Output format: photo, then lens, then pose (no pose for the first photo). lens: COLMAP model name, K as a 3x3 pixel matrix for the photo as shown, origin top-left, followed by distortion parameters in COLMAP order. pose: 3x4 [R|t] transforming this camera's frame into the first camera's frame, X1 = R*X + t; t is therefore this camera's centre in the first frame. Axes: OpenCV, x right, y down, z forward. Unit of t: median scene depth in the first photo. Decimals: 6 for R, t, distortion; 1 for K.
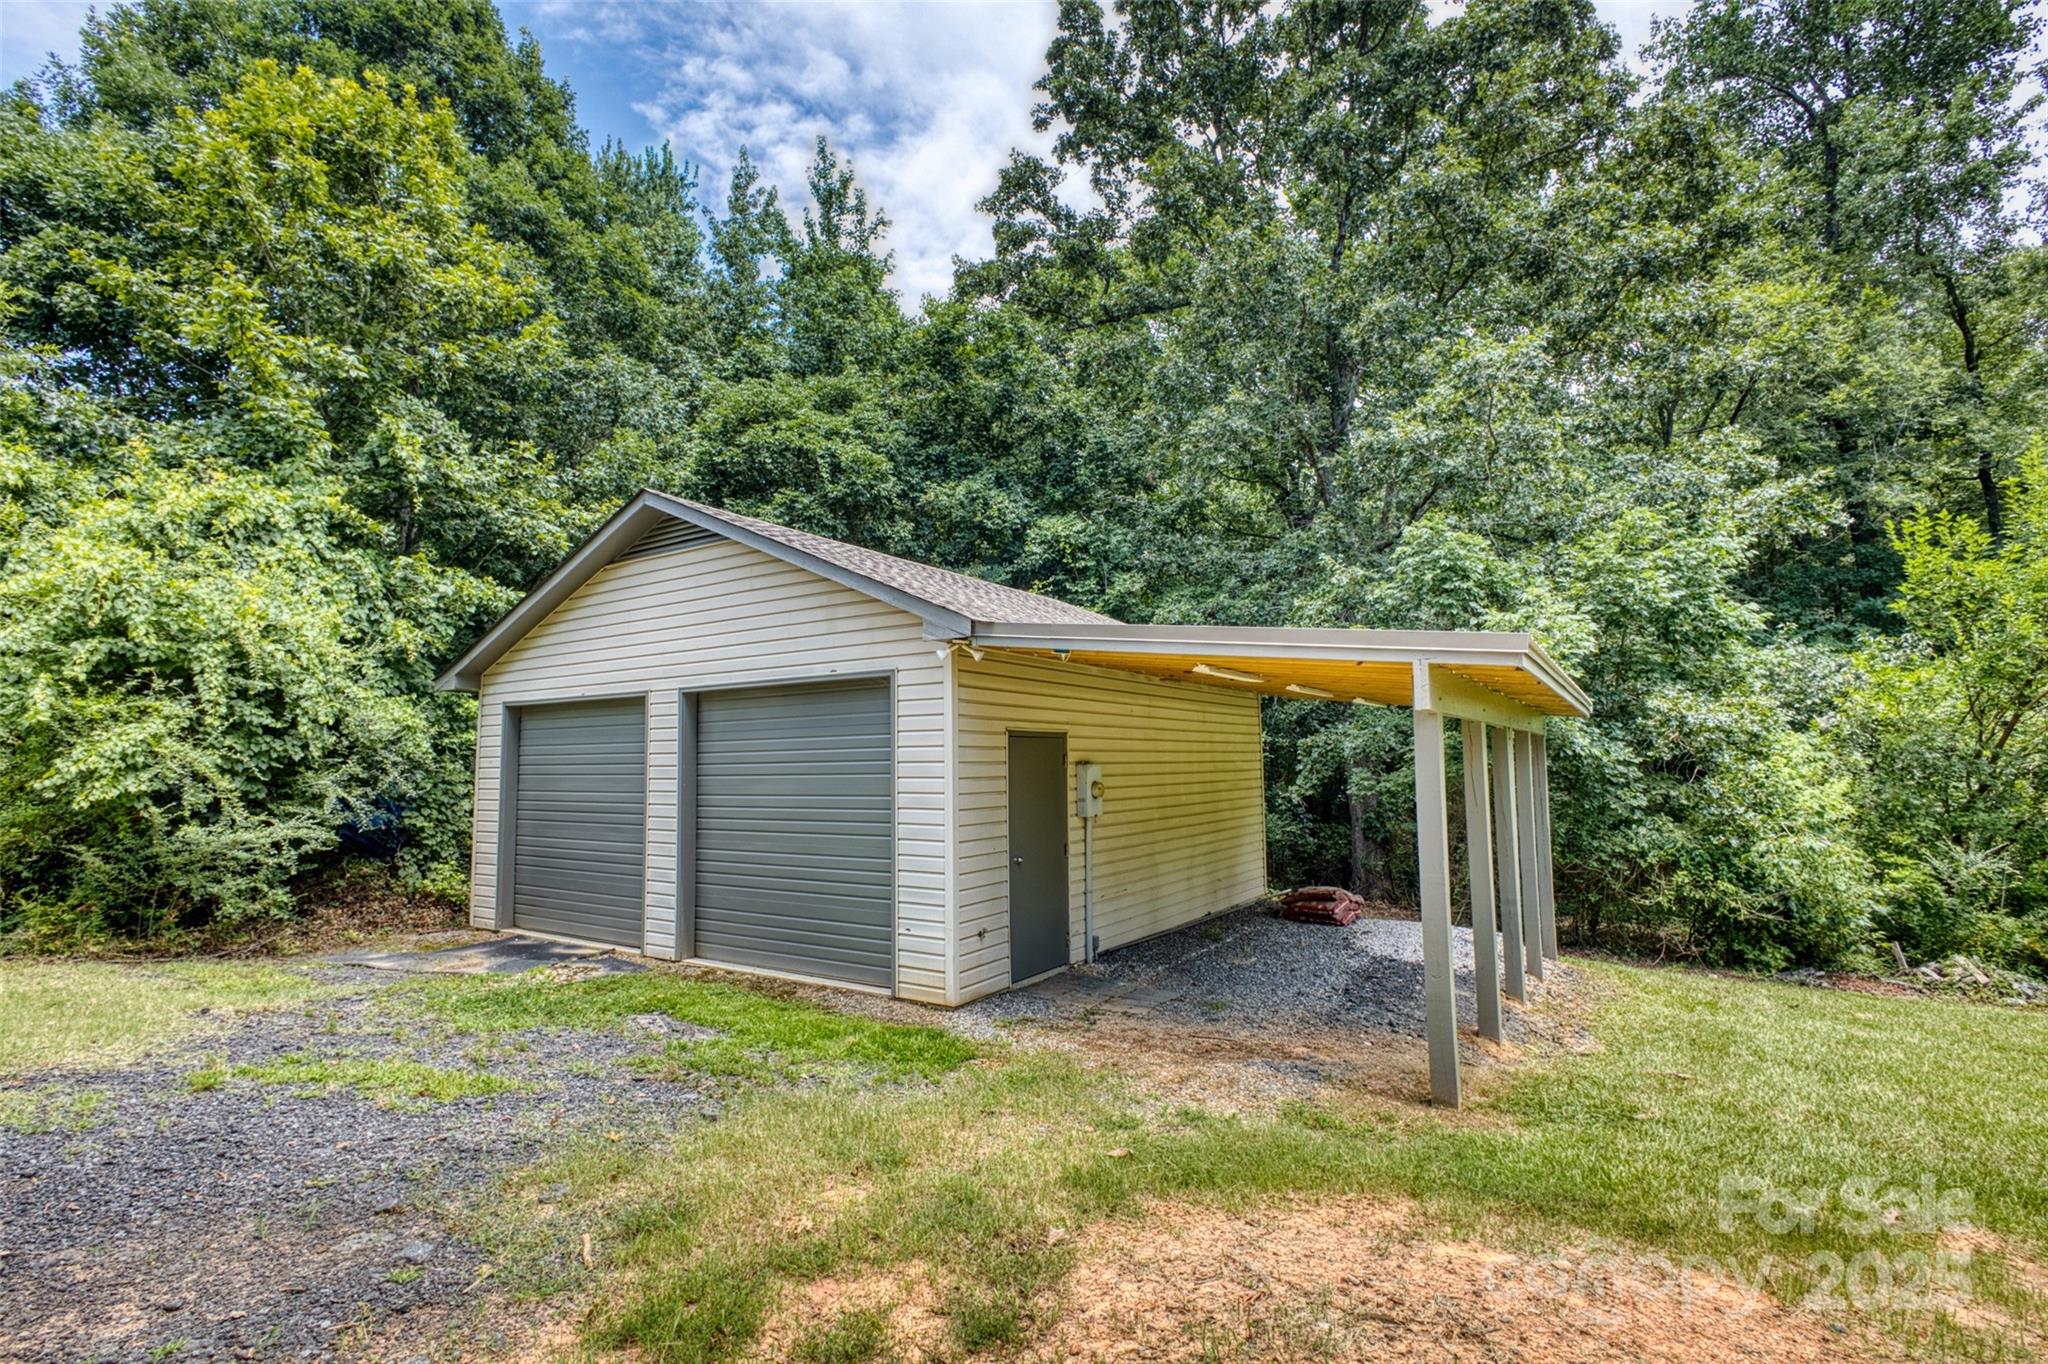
lens RADIAL K [[936.7, 0, 1024.9], [0, 936.7, 684.6], [0, 0, 1]] dist [-0.001386, -0.000398]
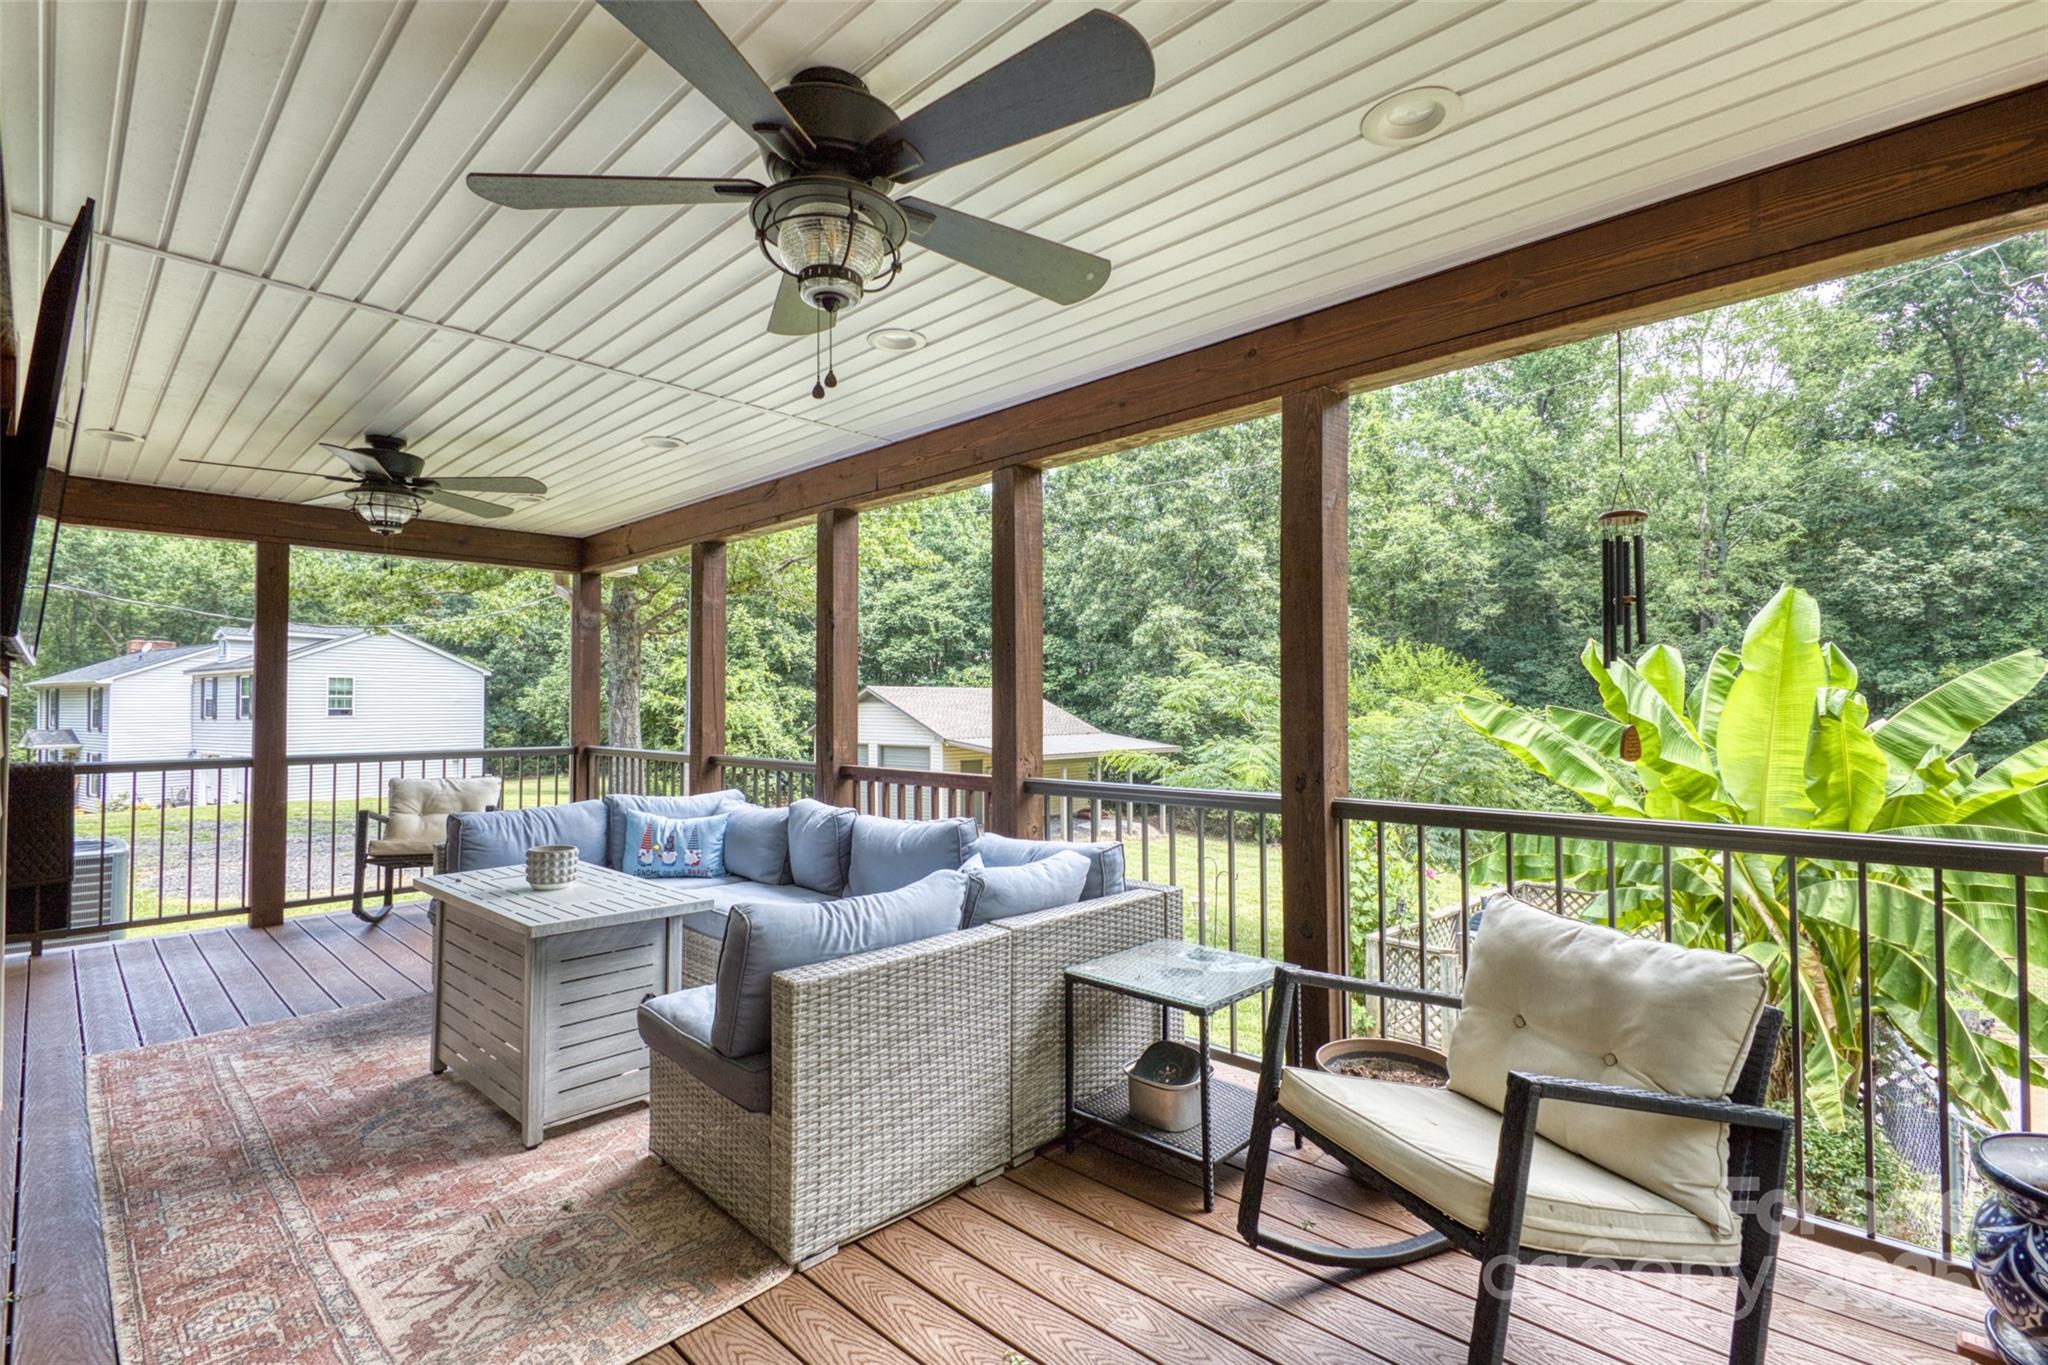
lens RADIAL K [[936.7, 0, 1006.3], [0, 936.7, 690.9], [0, 0, 1]] dist [-0.001386, -0.000398]
pose [[0.979714, 0.004006, -0.200362, 0.583904], [0.009808, 0.997644, 0.067905, -0.309723], [0.200162, -0.068492, 0.977366, -1.679520]]
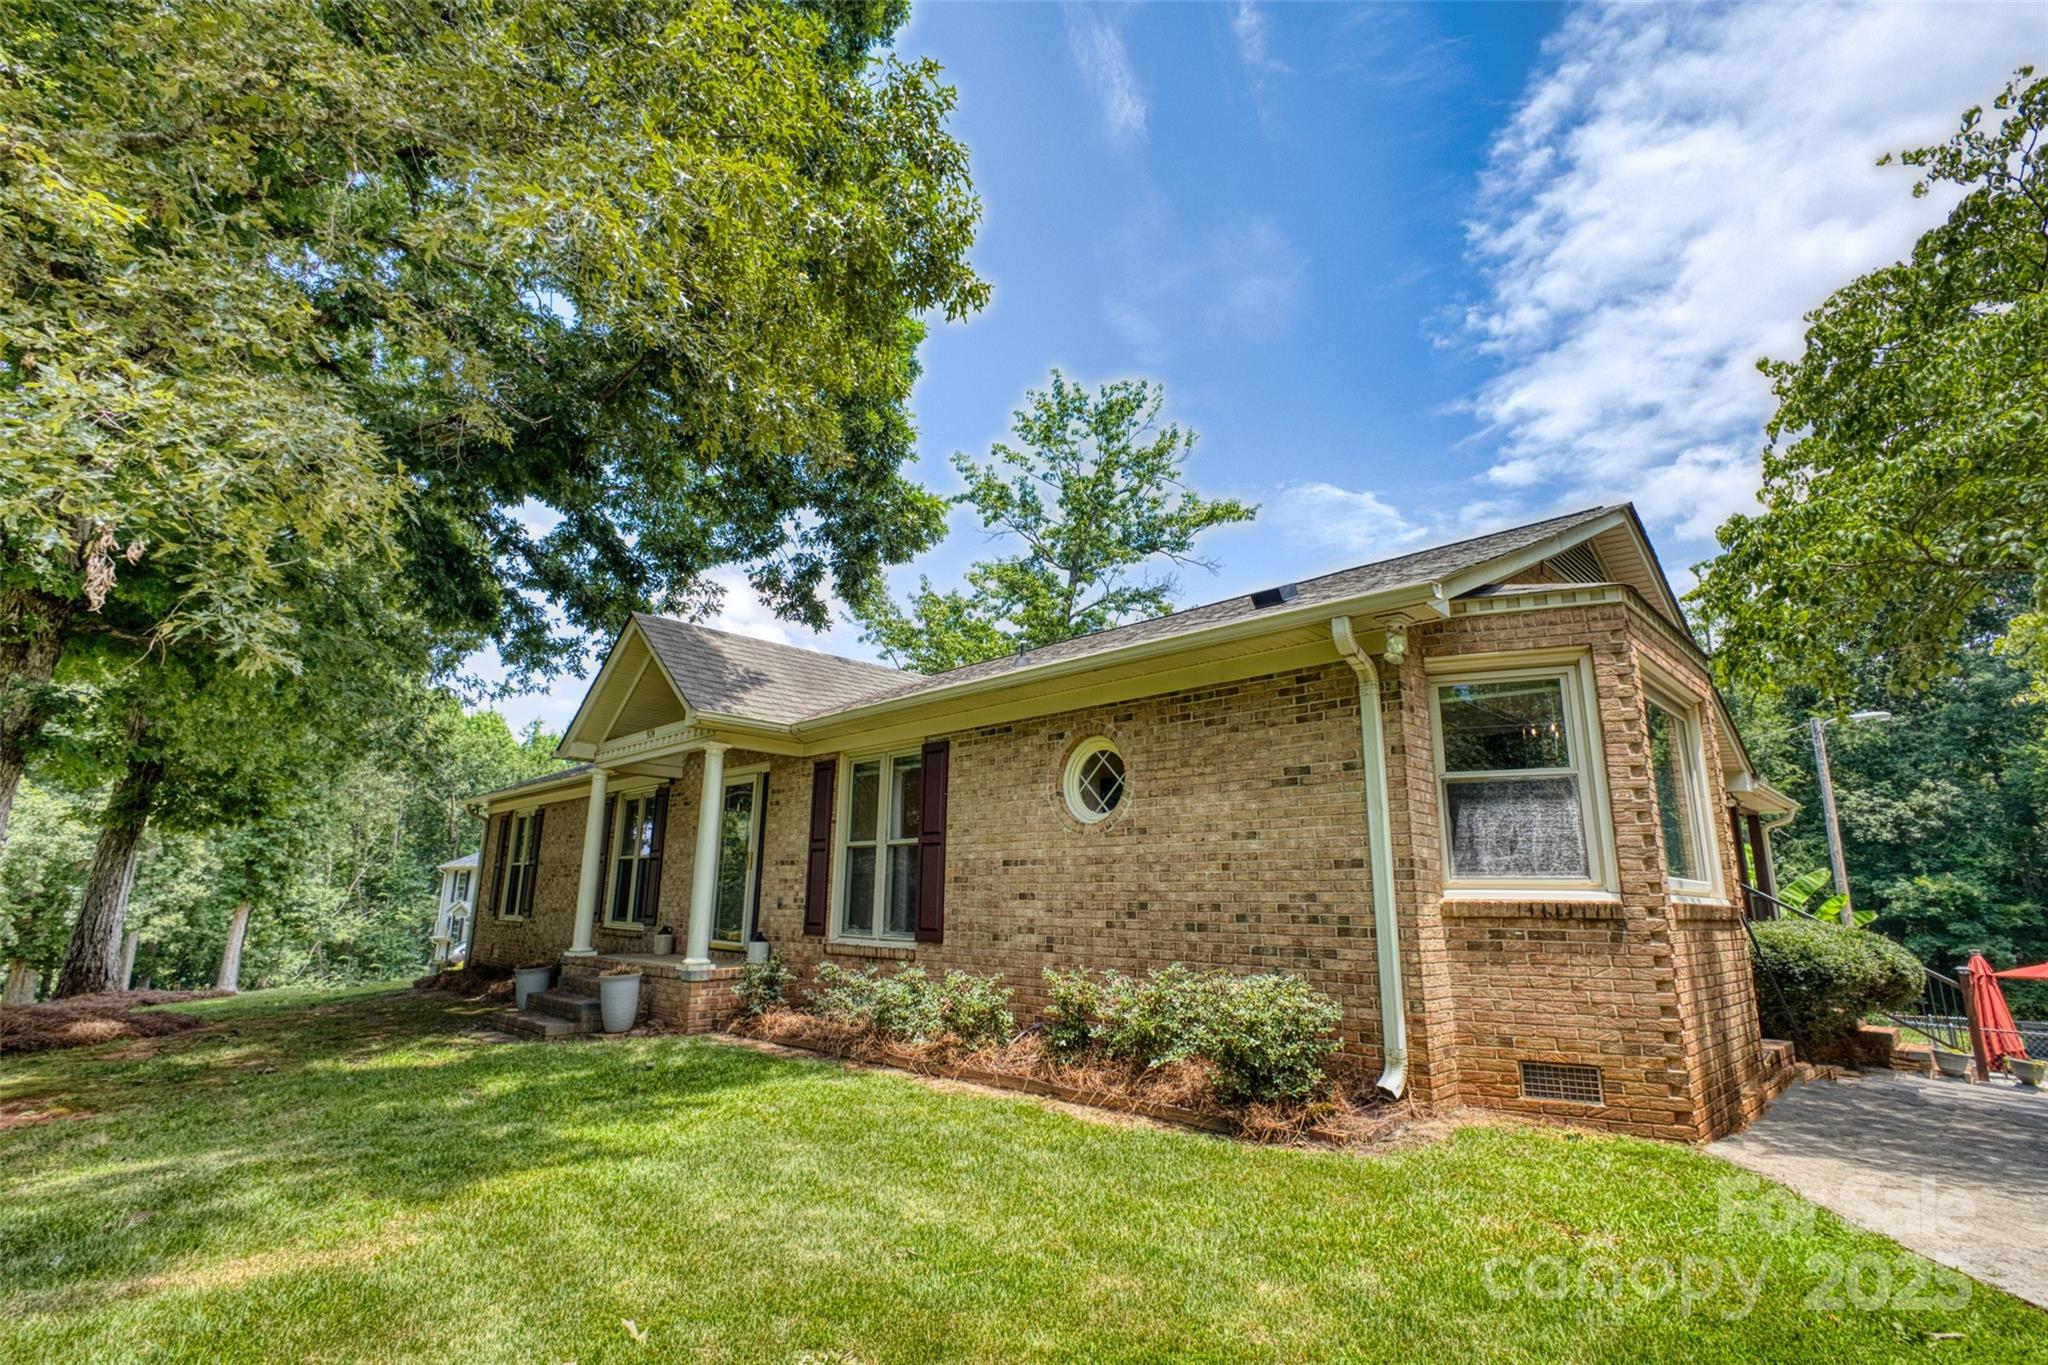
lens RADIAL K [[936.7, 0, 1031.9], [0, 936.7, 677.7], [0, 0, 1]] dist [-0.001386, -0.000398]
pose [[0.979134, -0.025204, -0.201645, 0.084769], [-0.005969, 0.988284, -0.152511, -0.361300], [0.203126, 0.150532, 0.967512, -2.779636]]
